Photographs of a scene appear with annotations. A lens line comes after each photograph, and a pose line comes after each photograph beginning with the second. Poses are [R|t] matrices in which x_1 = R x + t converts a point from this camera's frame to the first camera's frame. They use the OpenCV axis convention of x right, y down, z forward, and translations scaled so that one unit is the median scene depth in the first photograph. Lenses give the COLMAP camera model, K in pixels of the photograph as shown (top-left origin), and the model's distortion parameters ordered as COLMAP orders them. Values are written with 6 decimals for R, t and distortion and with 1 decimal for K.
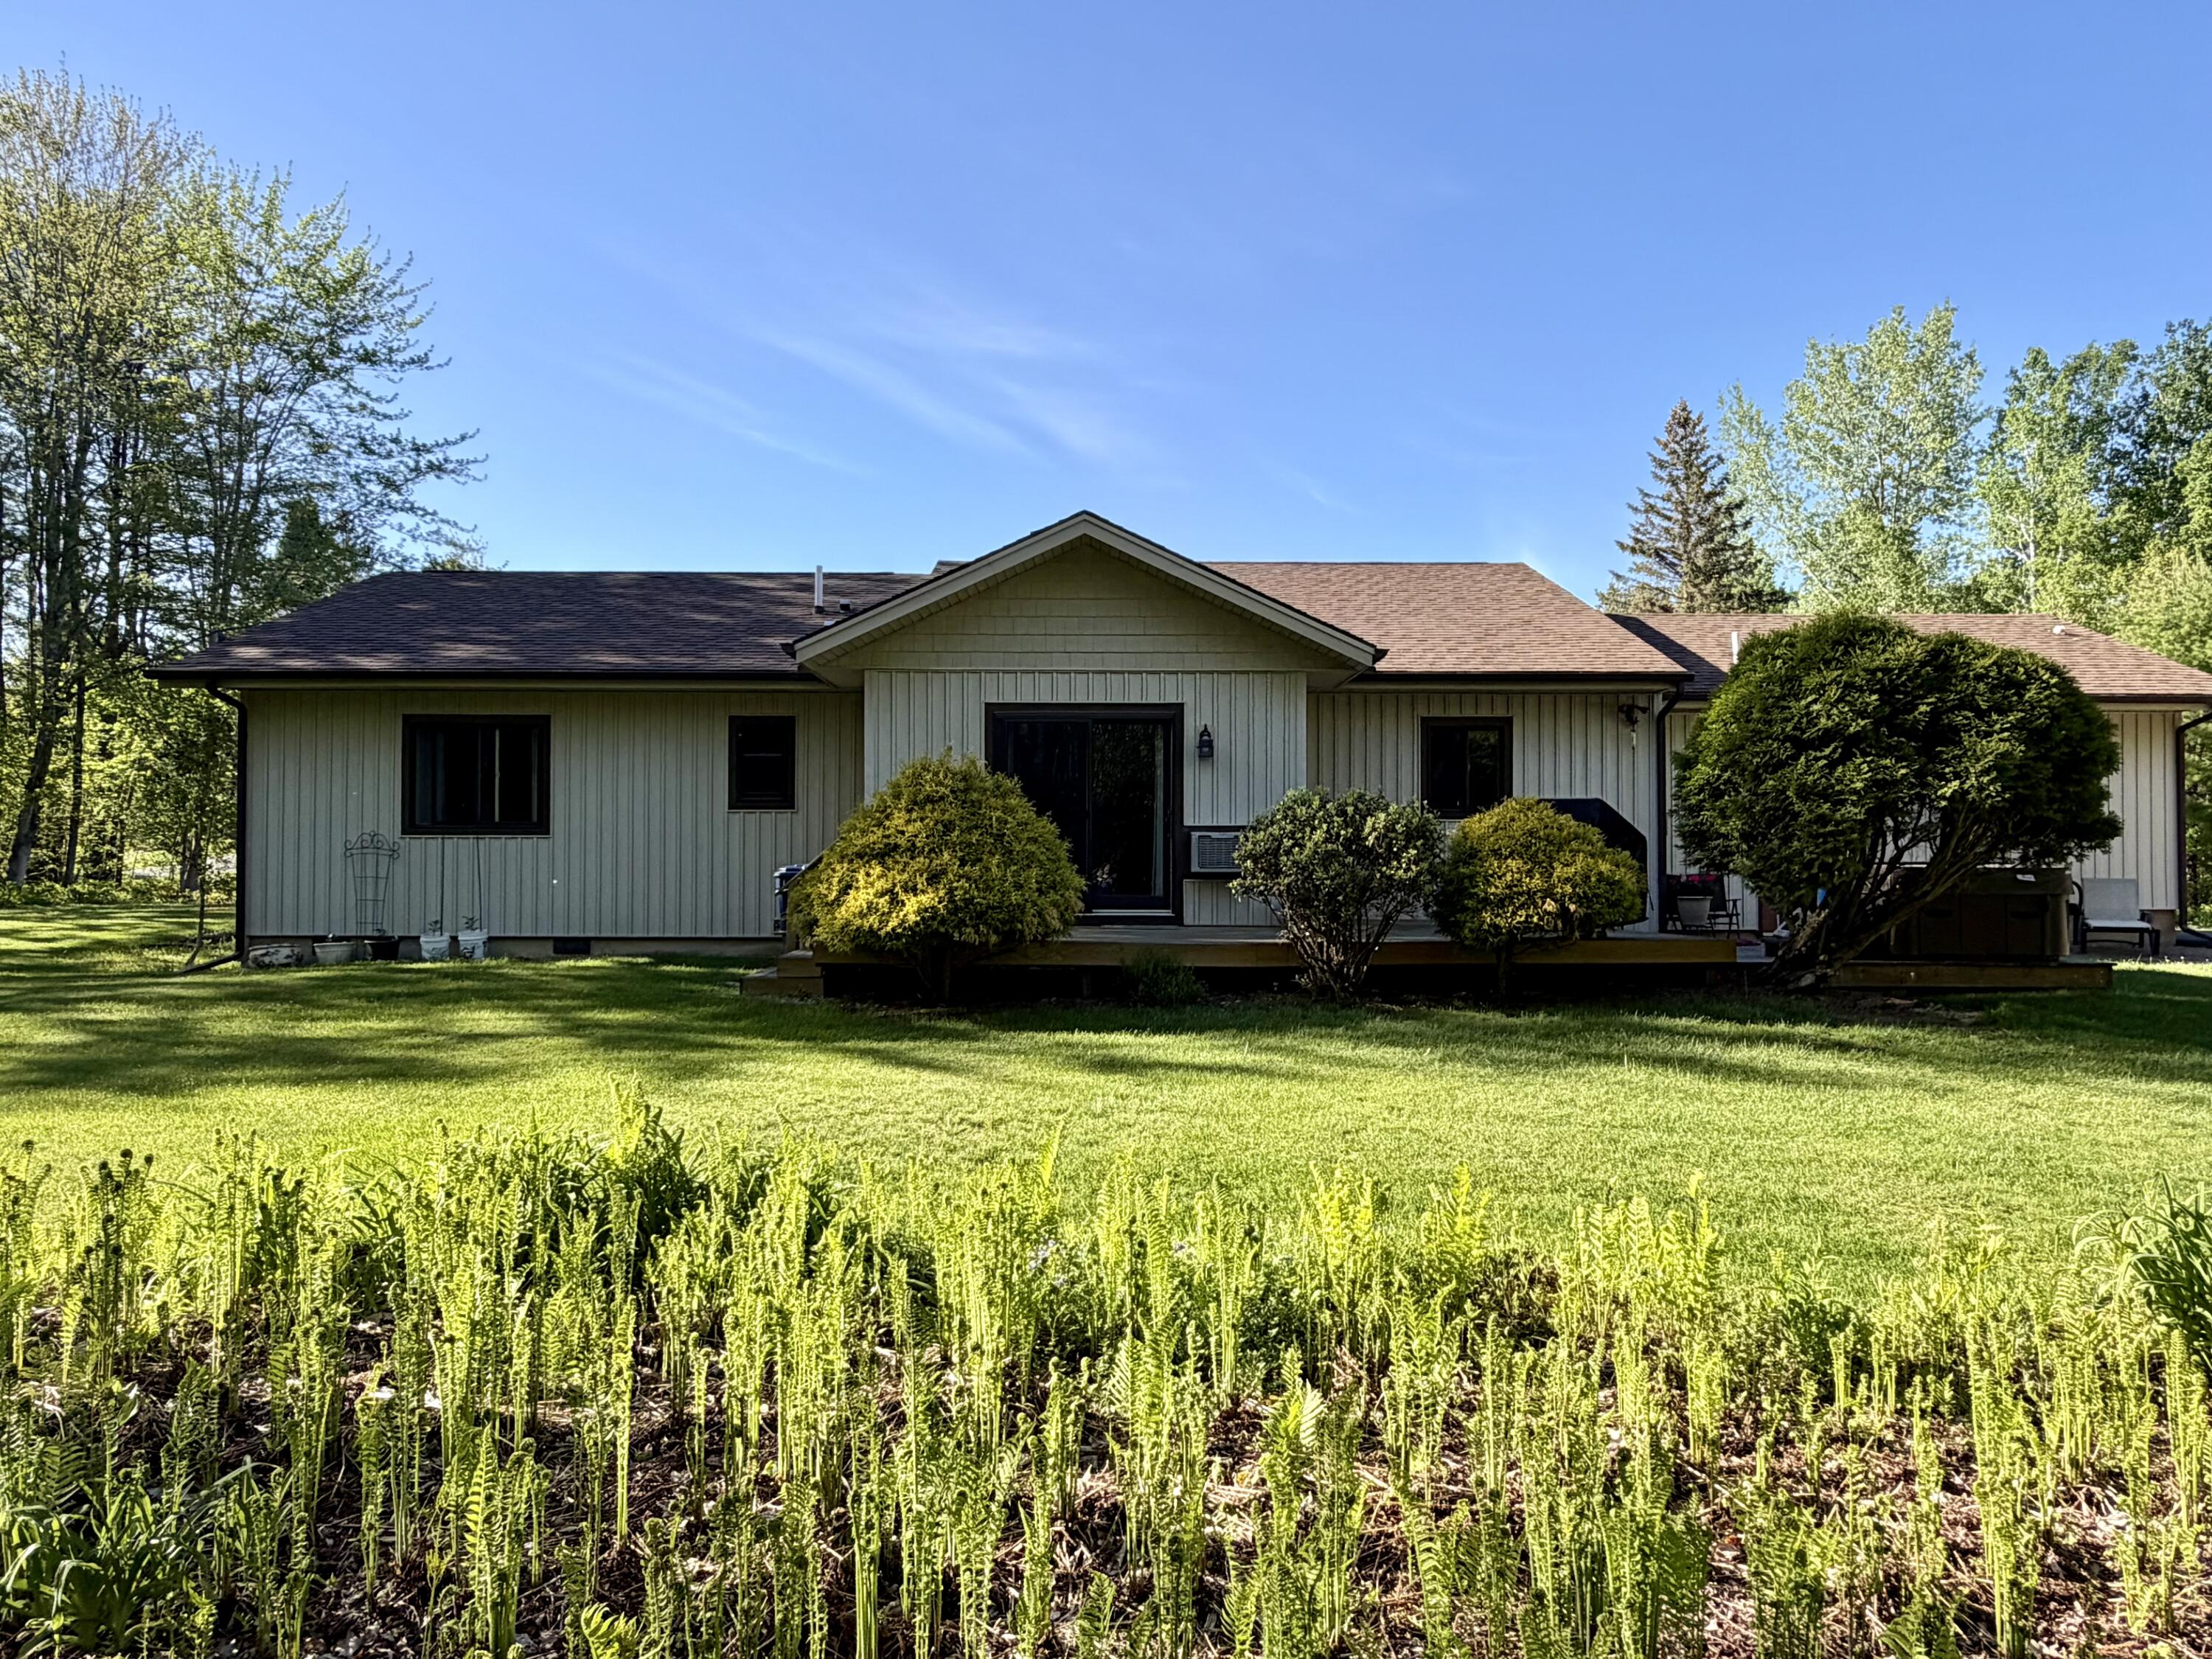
lens RADIAL K [[1419.3, 0, 1106.0], [0, 1419.3, 829.5], [0, 0, 1]] dist [0.001042, 0.000529]
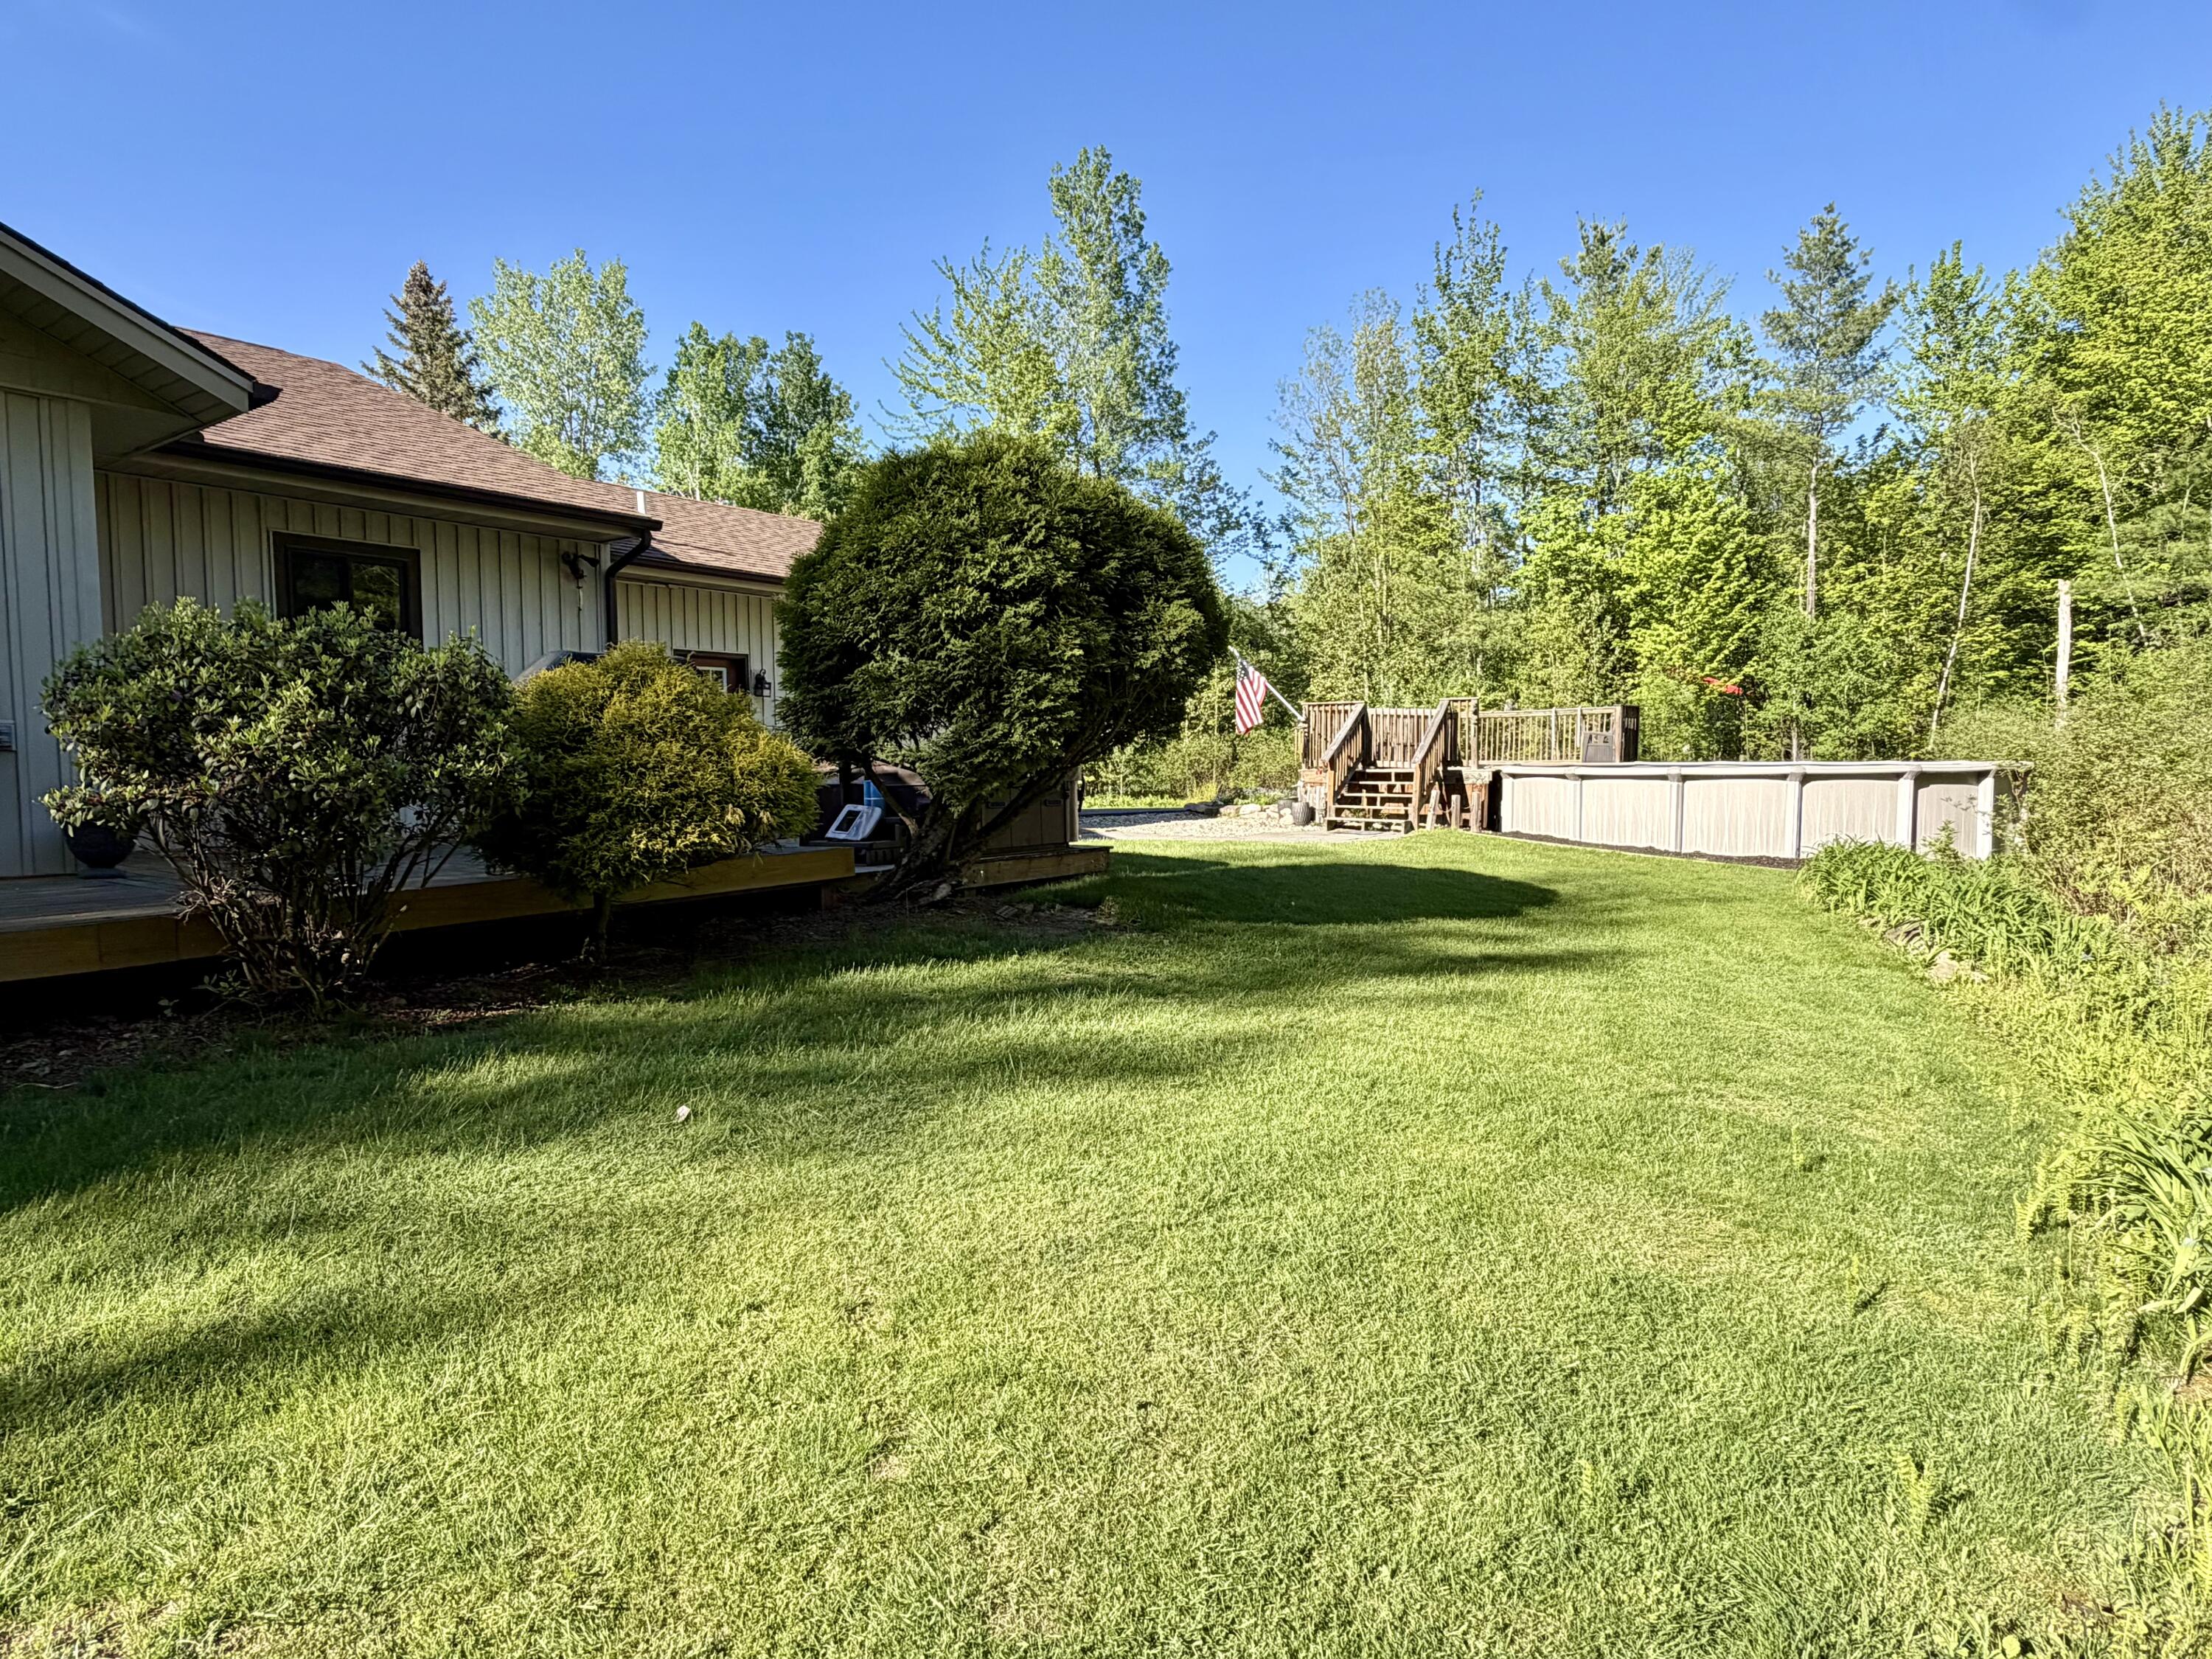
lens RADIAL K [[1221.0, 0, 1106.0], [0, 1221.0, 829.5], [0, 0, 1]] dist [-0.001038, -0.033955]
pose [[0.565153, -0.055753, 0.823100, -0.010775], [-0.006137, 0.997402, 0.071774, 0.006302], [-0.824963, -0.045615, 0.563343, 0.173713]]
